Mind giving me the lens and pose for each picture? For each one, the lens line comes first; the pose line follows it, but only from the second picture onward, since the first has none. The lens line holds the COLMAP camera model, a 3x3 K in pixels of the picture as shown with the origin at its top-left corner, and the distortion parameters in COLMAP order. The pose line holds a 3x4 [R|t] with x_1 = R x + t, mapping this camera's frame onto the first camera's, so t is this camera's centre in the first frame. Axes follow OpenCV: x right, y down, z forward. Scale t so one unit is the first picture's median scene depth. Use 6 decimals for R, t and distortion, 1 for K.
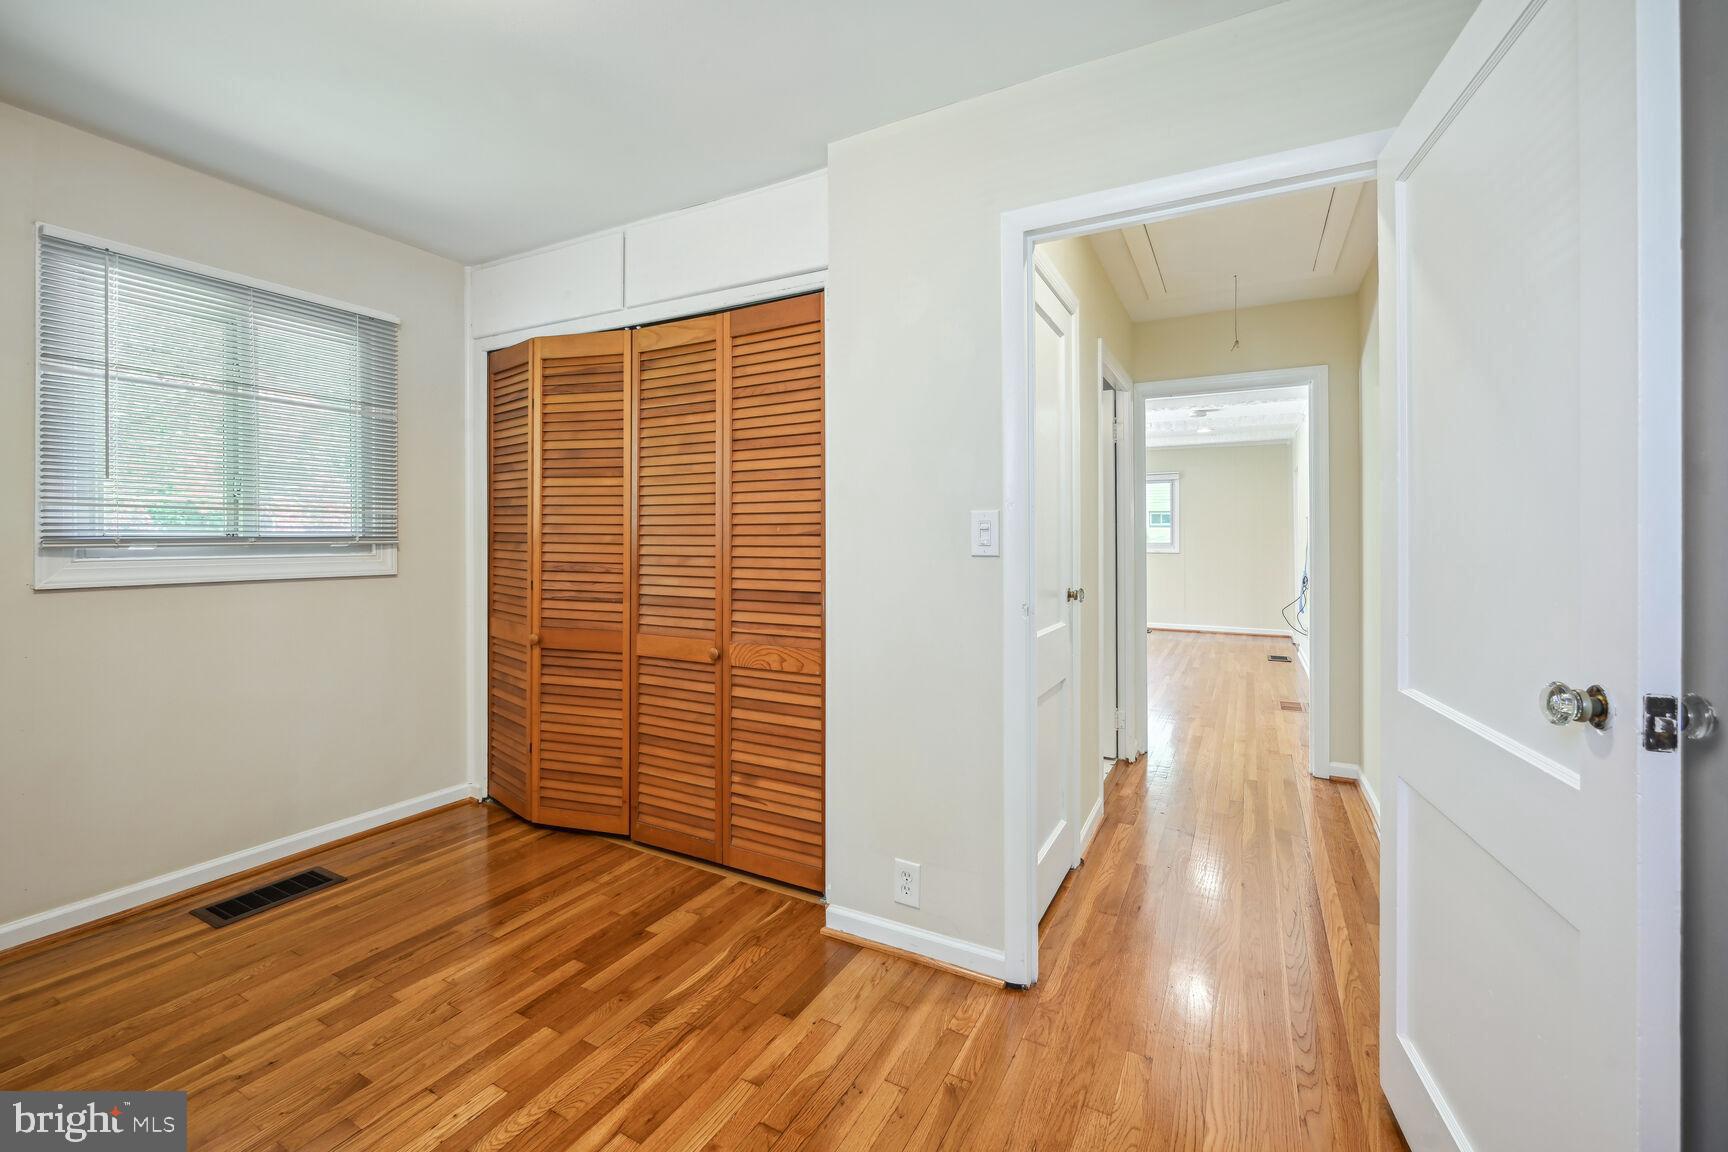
lens RADIAL K [[692.9, 0, 894.5], [0, 692.9, 537.0], [0, 0, 1]] dist [0.003522, 0.000219]
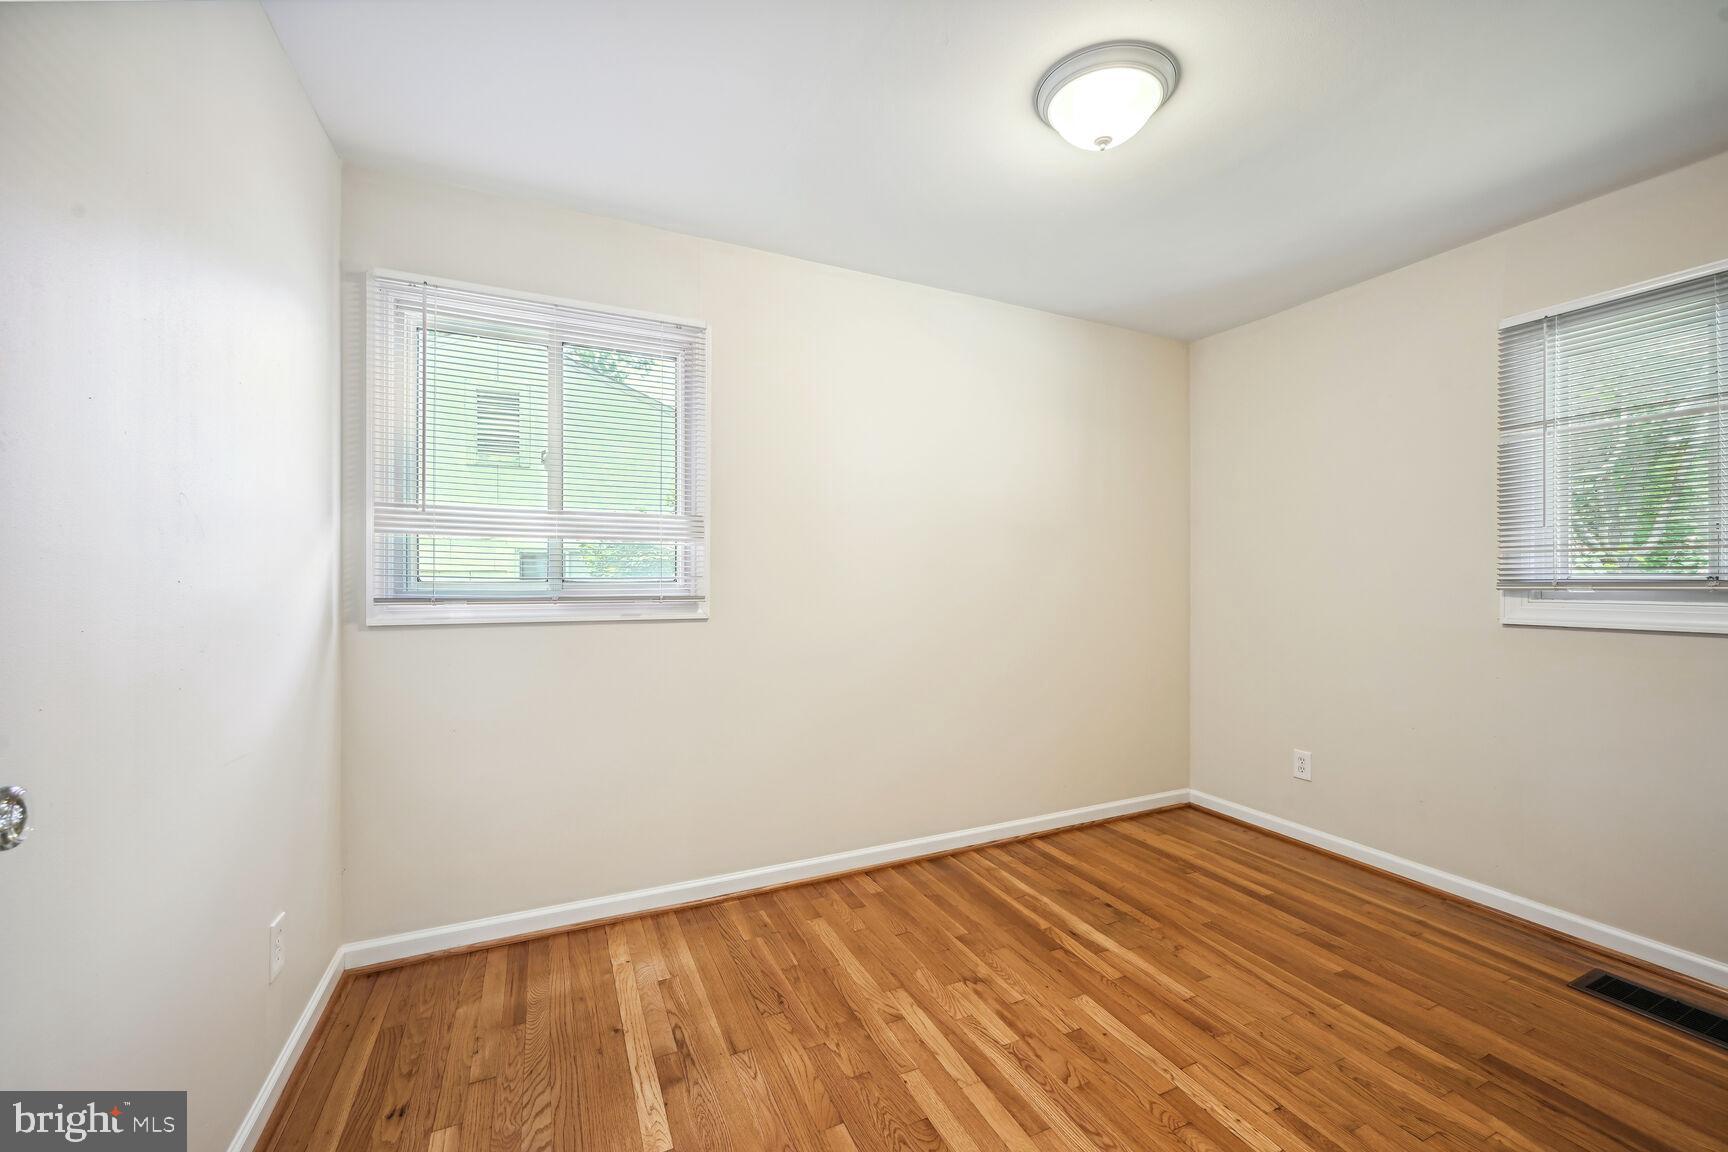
lens RADIAL K [[692.9, 0, 866.1], [0, 692.9, 578.5], [0, 0, 1]] dist [0.003522, 0.000219]
pose [[-0.613531, -0.002710, -0.789666, 0.401839], [-0.002084, 0.999996, -0.001813, 0.001843], [0.789668, 0.000533, -0.613534, 0.855947]]
